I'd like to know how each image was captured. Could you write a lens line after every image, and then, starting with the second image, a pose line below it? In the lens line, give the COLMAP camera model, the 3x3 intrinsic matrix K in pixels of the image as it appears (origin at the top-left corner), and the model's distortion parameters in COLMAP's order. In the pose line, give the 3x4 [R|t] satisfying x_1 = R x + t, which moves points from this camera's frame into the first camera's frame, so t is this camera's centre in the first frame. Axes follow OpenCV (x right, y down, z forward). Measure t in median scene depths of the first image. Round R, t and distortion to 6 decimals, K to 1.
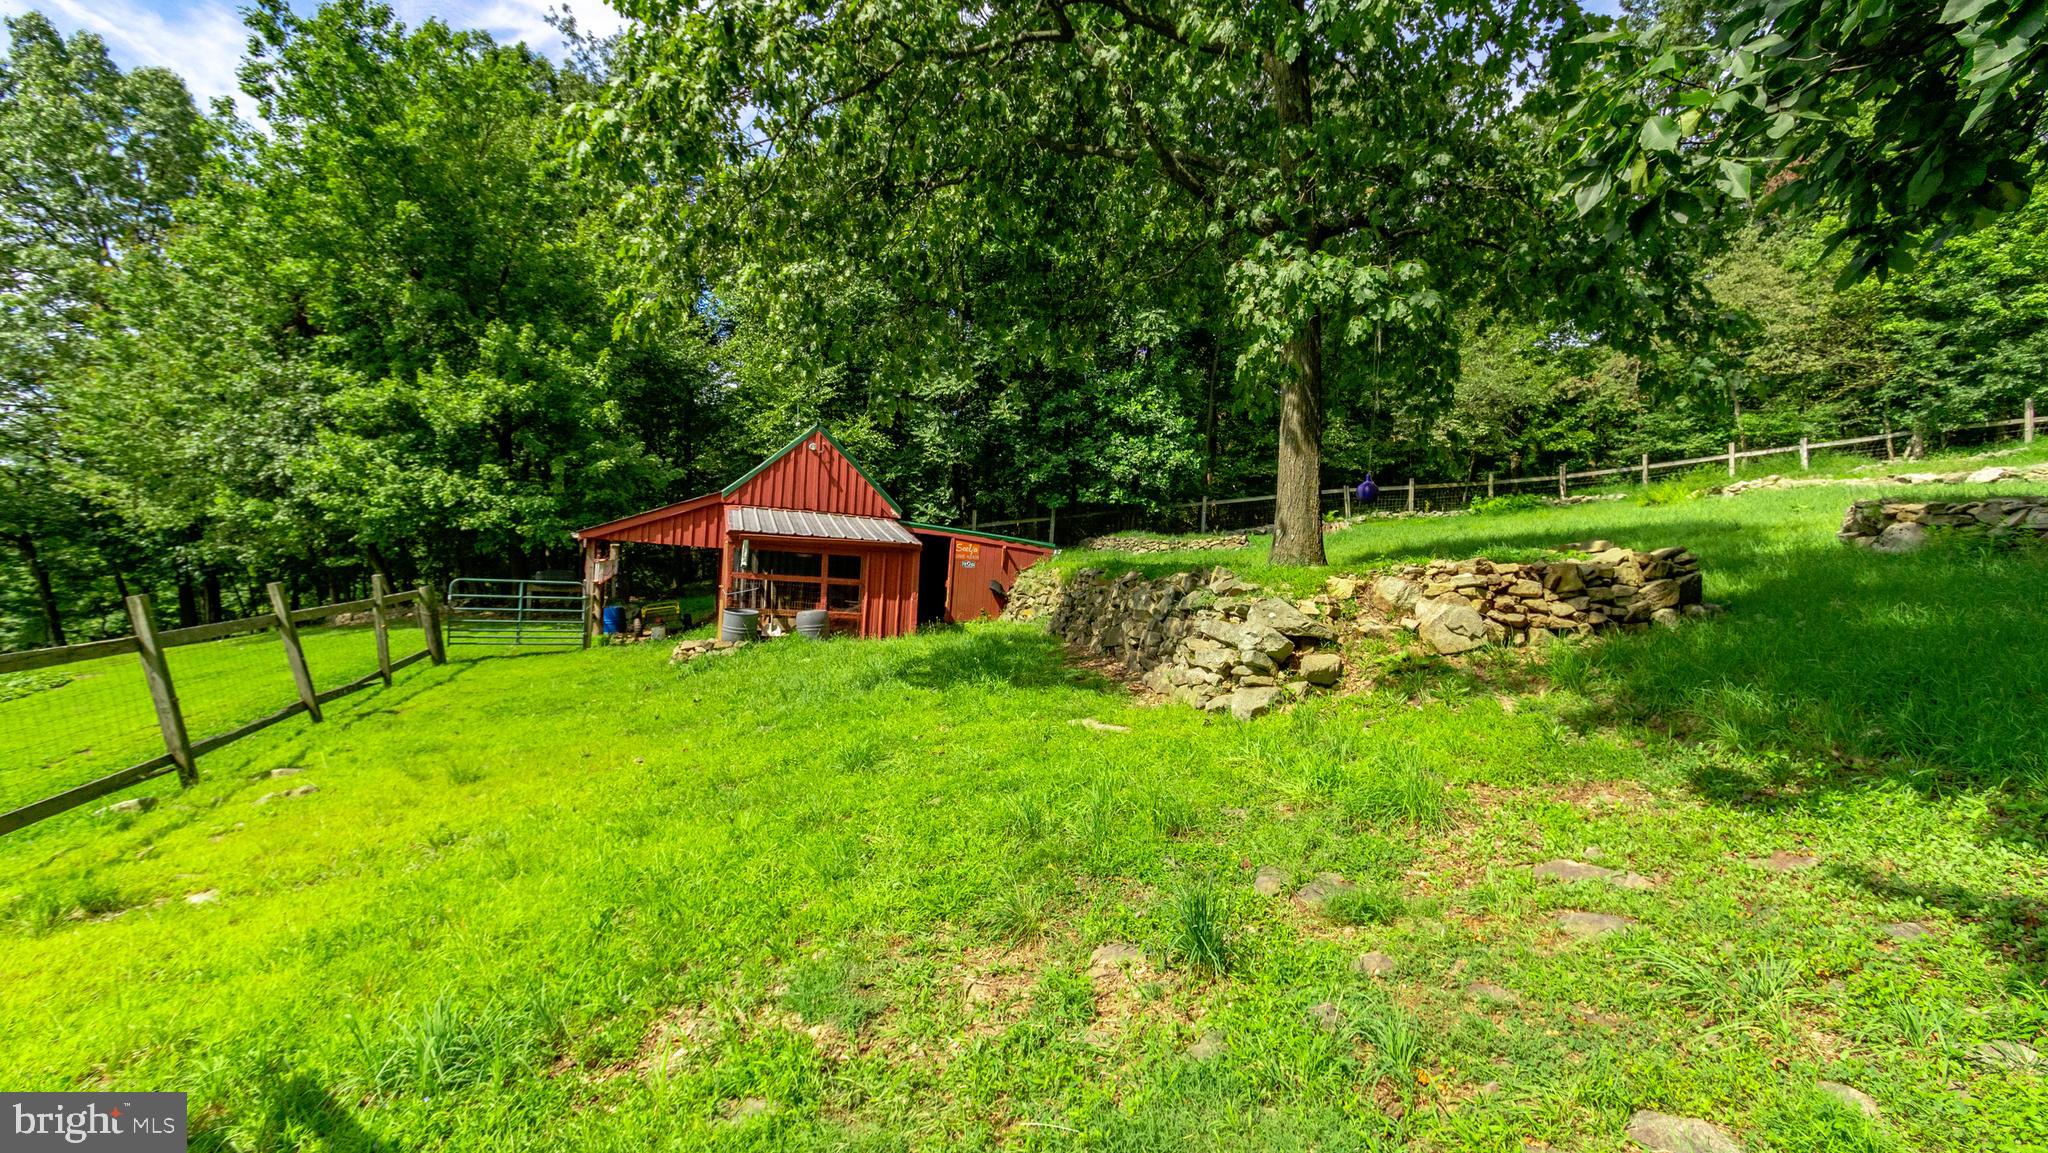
lens RADIAL K [[907.5, 0, 1011.0], [0, 907.5, 582.0], [0, 0, 1]] dist [0.000758, -0.000055]
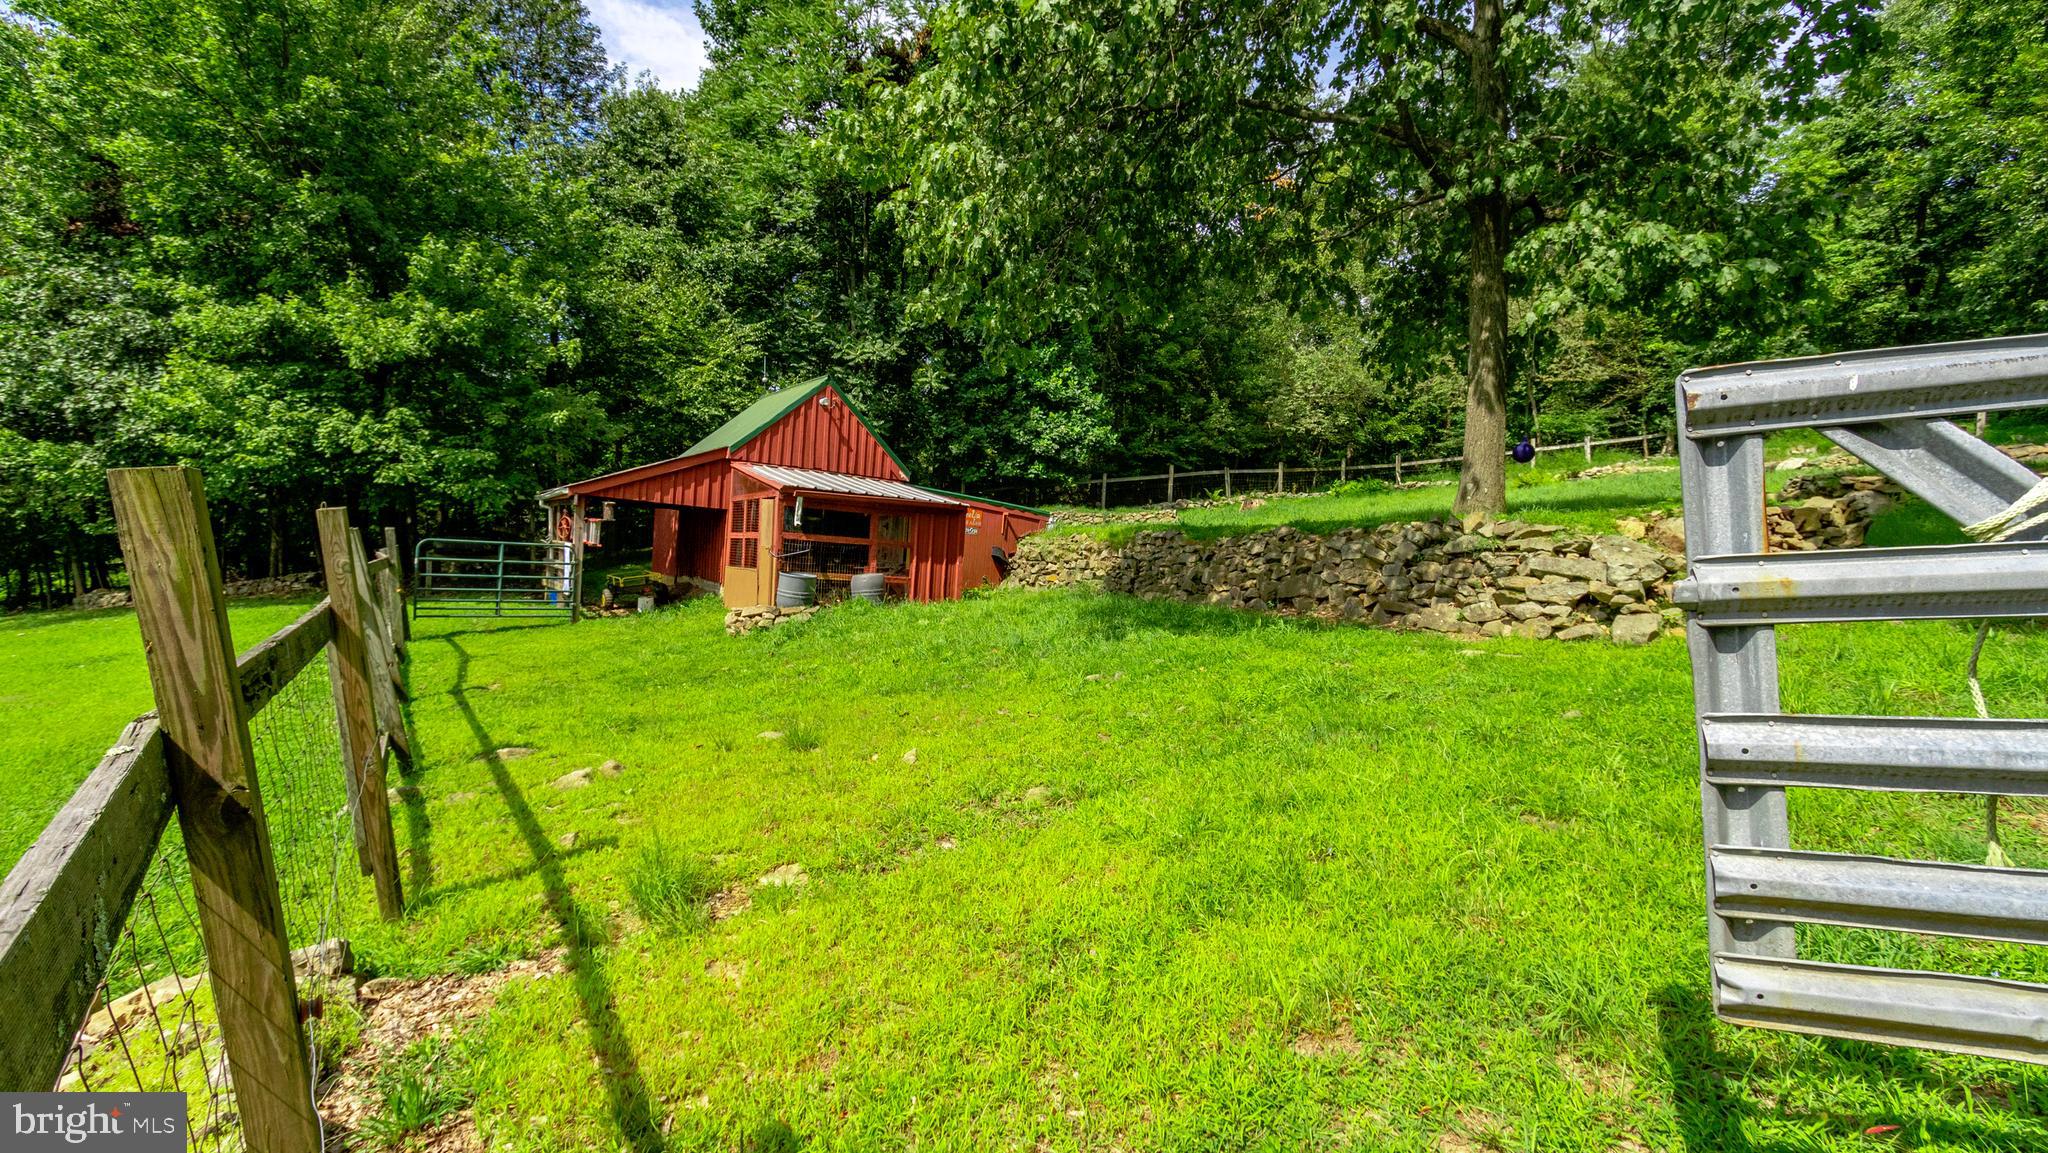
lens RADIAL K [[907.5, 0, 1013.5], [0, 907.5, 578.7], [0, 0, 1]] dist [0.000758, -0.000055]
pose [[0.968256, -0.005272, 0.249906, -0.226864], [0.002327, 0.999924, 0.012078, 0.018453], [-0.249951, -0.011113, 0.968195, 0.043290]]
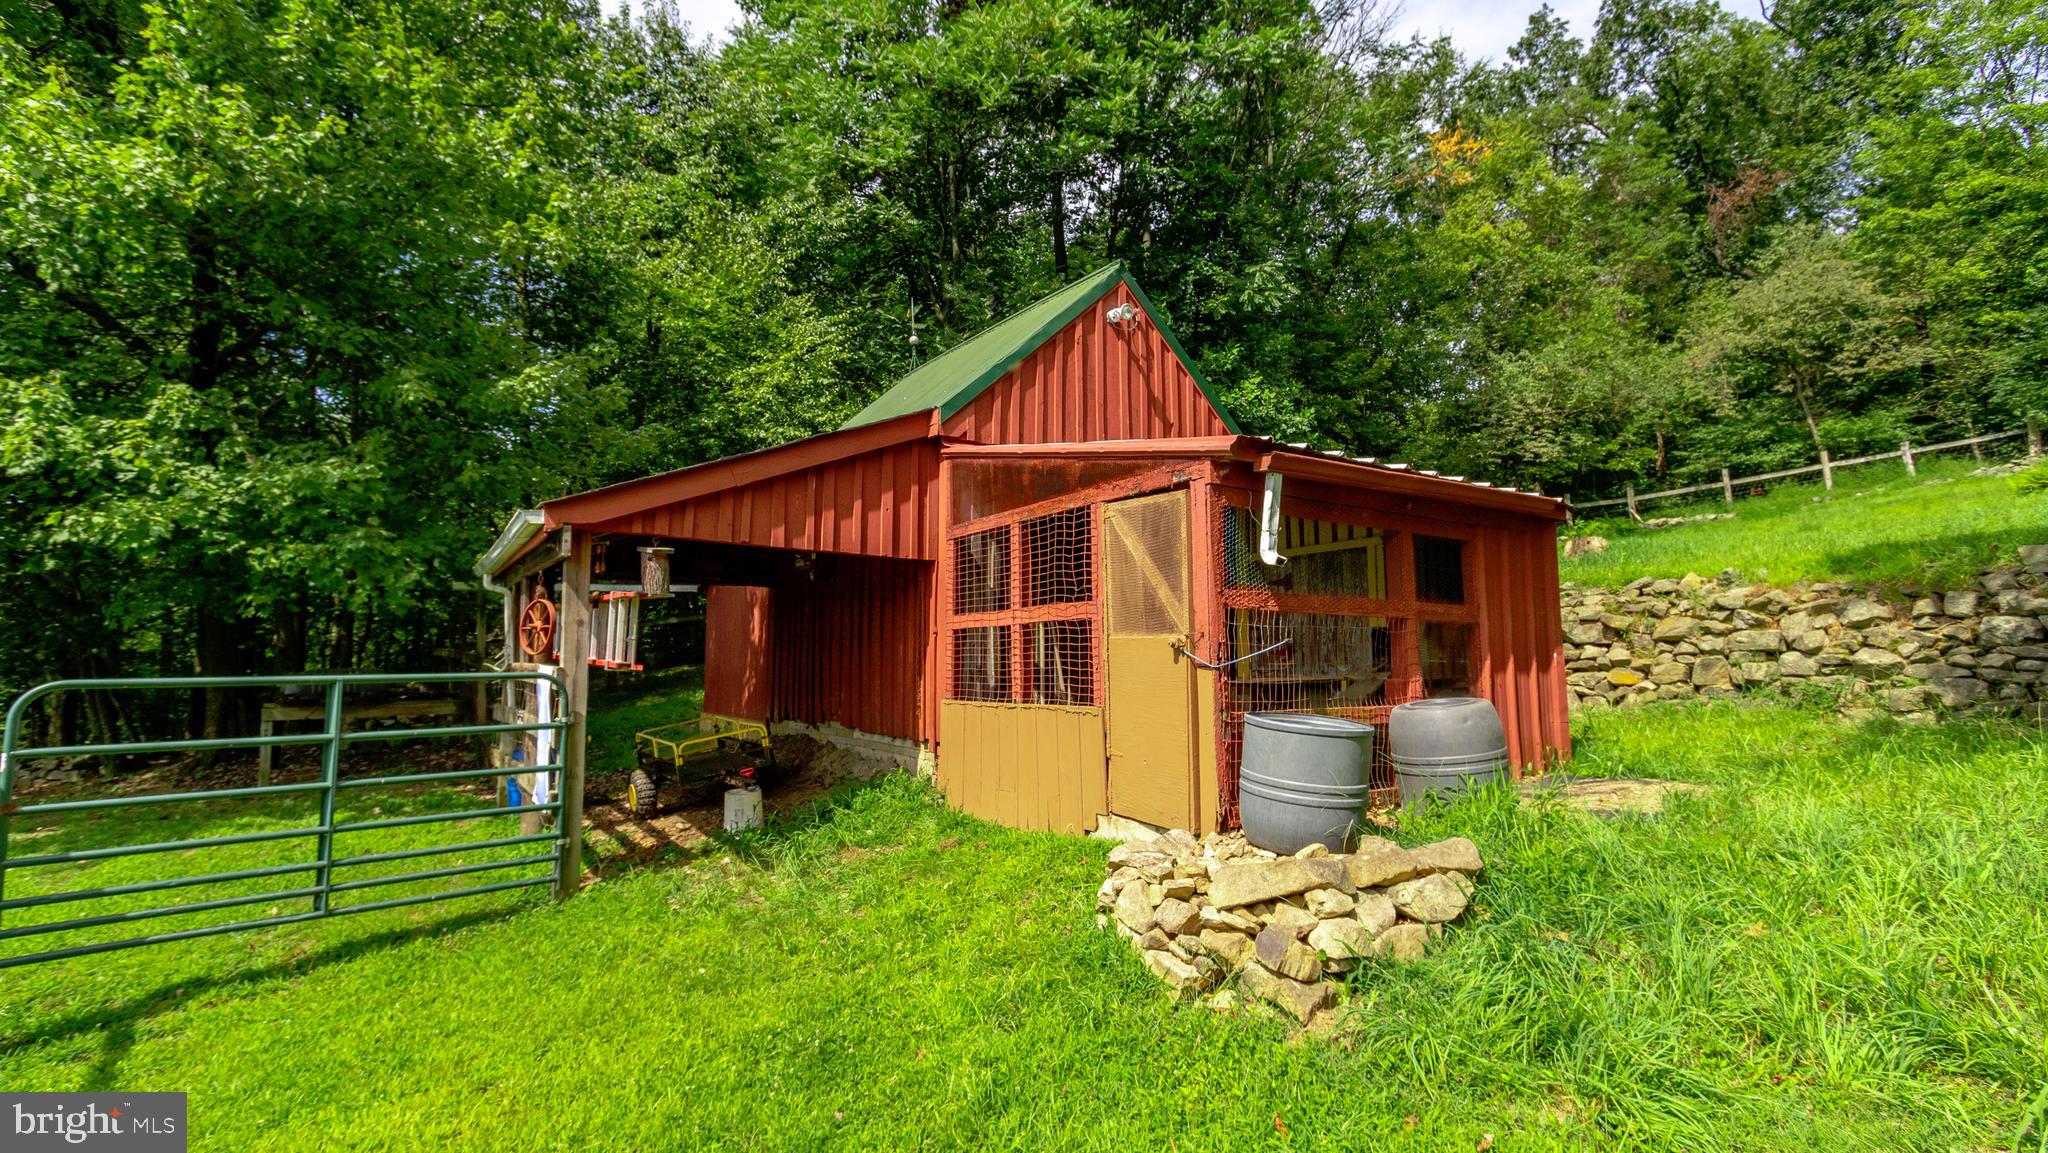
lens RADIAL K [[907.5, 0, 1004.6], [0, 907.5, 569.2], [0, 0, 1]] dist [0.000758, -0.000055]
pose [[0.965353, -0.034921, 0.258600, -0.327694], [0.064273, 0.992294, -0.105932, 0.006585], [-0.252908, 0.118883, 0.960159, 0.539099]]
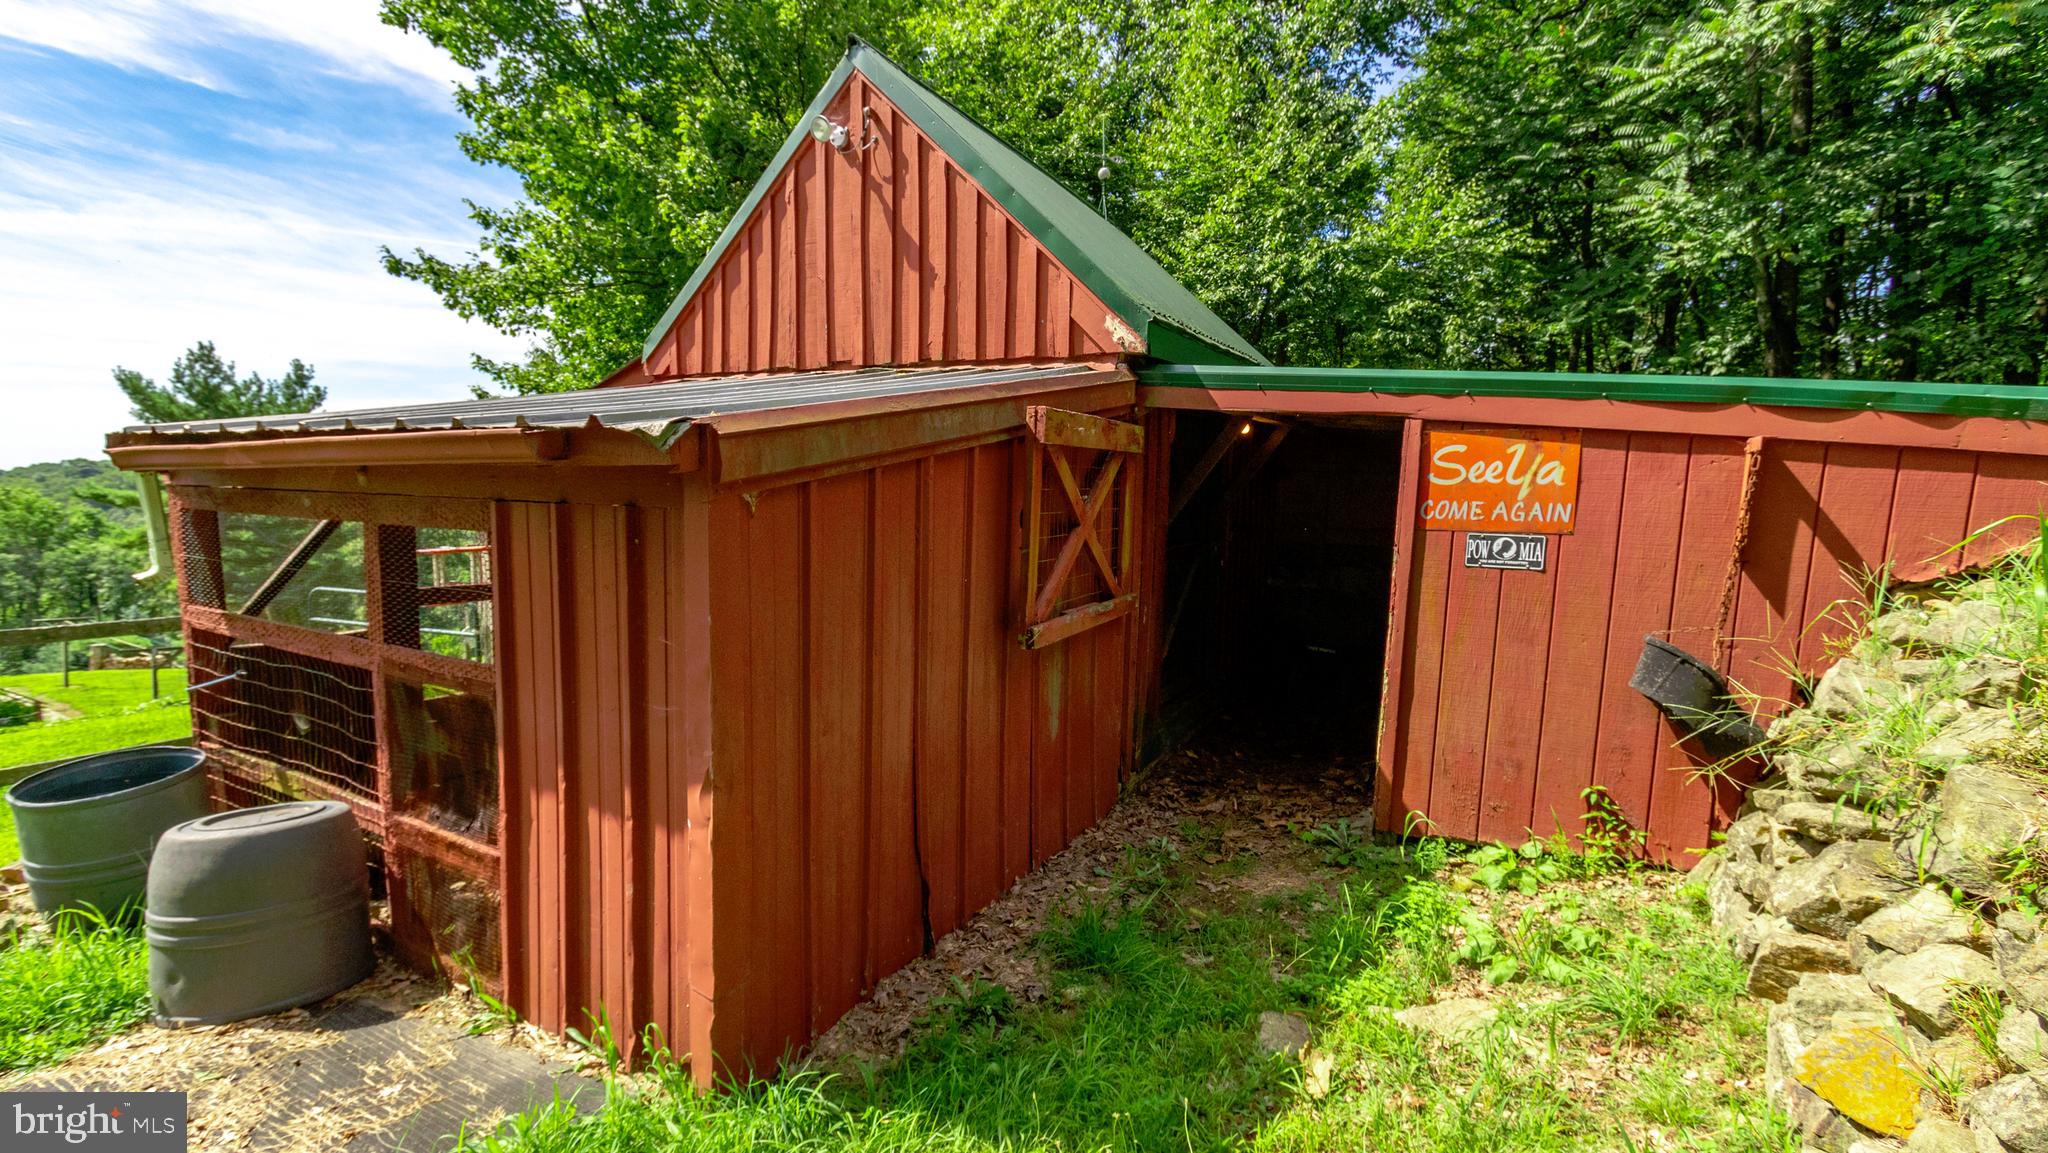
lens RADIAL K [[907.5, 0, 1020.5], [0, 907.5, 573.3], [0, 0, 1]] dist [0.000758, -0.000055]
pose [[0.673279, 0.014749, -0.739242, 0.023248], [0.007860, 0.999602, 0.027102, -0.018958], [0.739347, -0.024057, 0.672895, 0.733368]]
